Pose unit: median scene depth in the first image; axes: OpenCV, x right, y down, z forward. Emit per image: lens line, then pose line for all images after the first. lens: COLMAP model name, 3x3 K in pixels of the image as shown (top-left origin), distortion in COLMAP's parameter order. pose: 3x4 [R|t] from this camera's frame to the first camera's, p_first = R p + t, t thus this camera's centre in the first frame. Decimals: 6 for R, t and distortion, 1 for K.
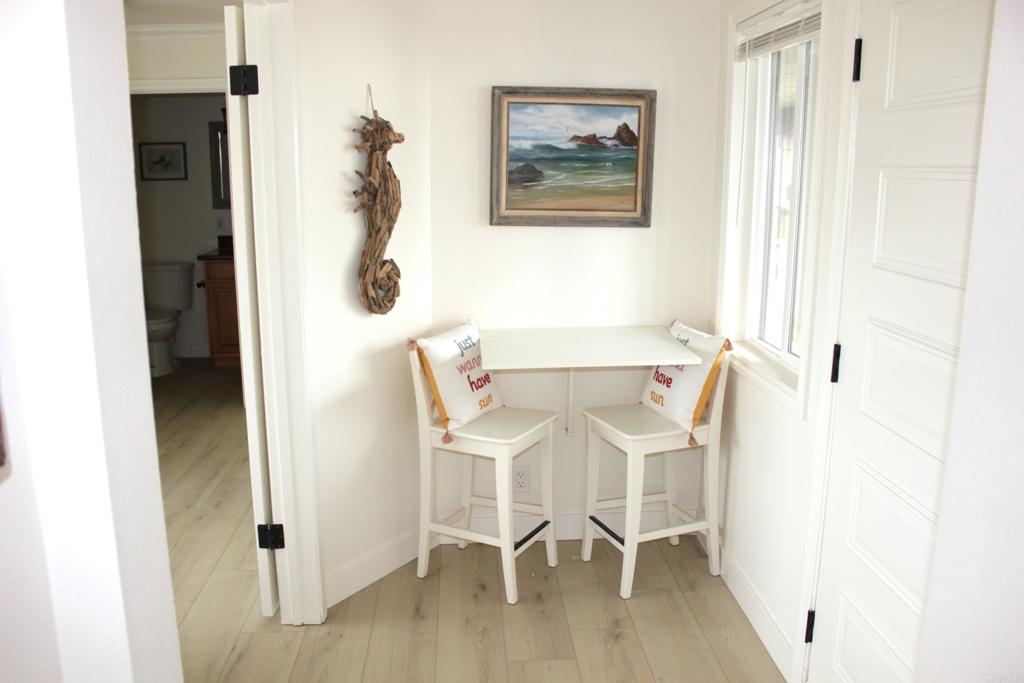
lens RADIAL K [[868.5, 0, 506.3], [0, 868.5, 344.2], [0, 0, 1]] dist [-0.130559, 0.100895]
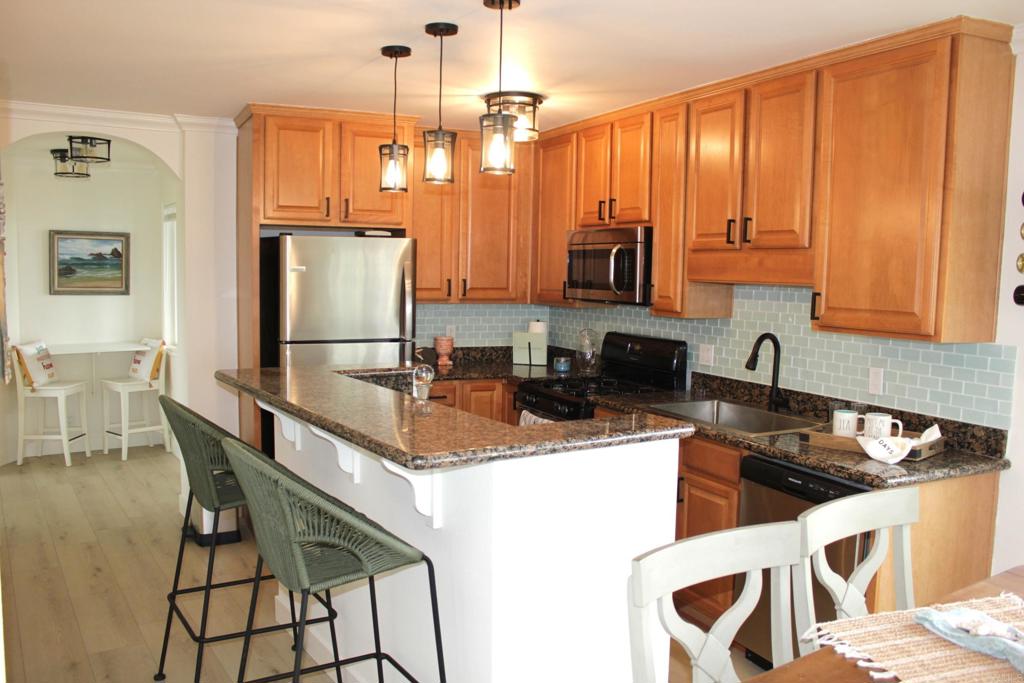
lens RADIAL K [[872.6, 0, 513.1], [0, 872.6, 344.1], [0, 0, 1]] dist [-0.111491, 0.054009]
pose [[0.867891, -0.030566, 0.495814, -0.070503], [0.085572, 0.992384, -0.088609, 0.277569], [-0.489330, 0.119331, 0.863896, -1.403790]]
